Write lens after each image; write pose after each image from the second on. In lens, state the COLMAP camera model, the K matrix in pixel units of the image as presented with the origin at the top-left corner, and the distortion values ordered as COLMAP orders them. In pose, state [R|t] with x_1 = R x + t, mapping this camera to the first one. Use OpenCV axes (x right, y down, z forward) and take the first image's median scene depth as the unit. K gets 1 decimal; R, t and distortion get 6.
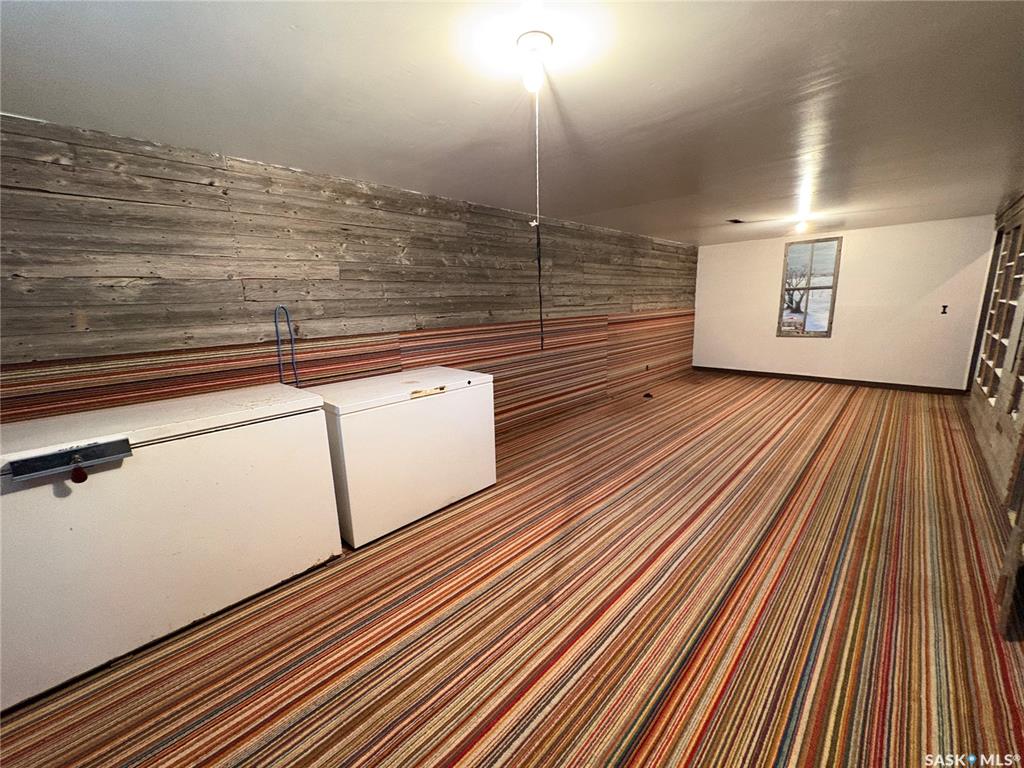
lens RADIAL K [[406.2, 0, 512.8], [0, 406.2, 384.2], [0, 0, 1]] dist [0.000002, -0.000438]
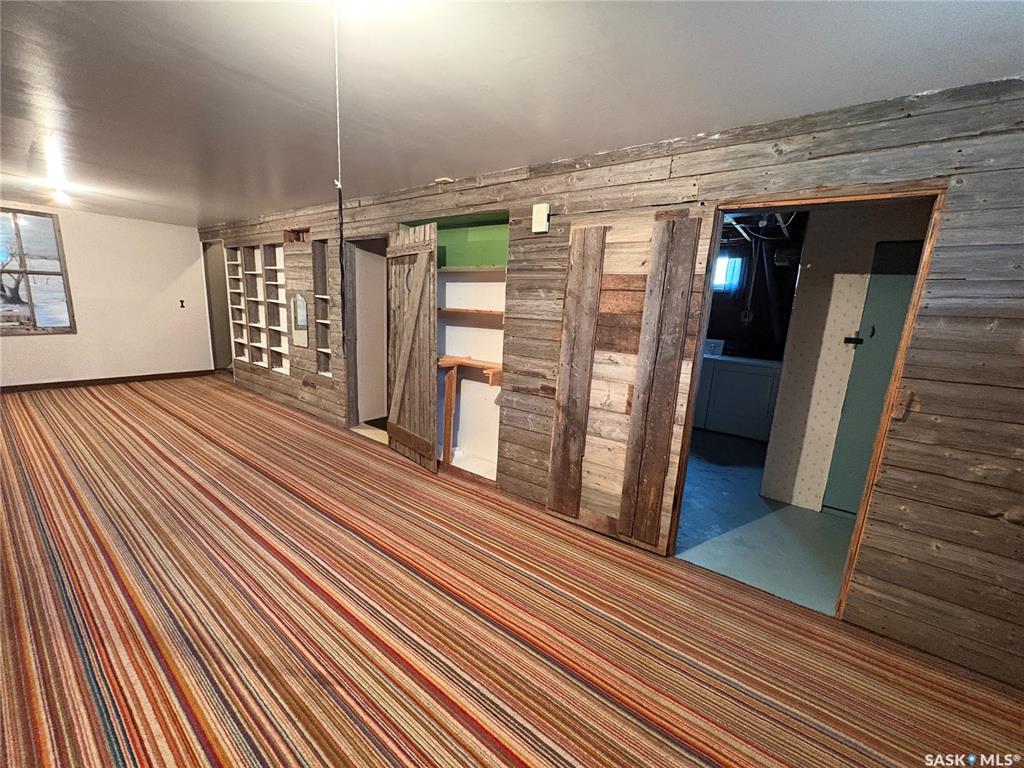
lens RADIAL K [[406.2, 0, 512.8], [0, 406.2, 384.2], [0, 0, 1]] dist [0.000002, -0.000438]
pose [[-0.124599, -0.170483, 0.977451, -0.296875], [0.153297, 0.969992, 0.188723, -0.050101], [-0.980293, 0.173355, -0.094725, 0.313565]]
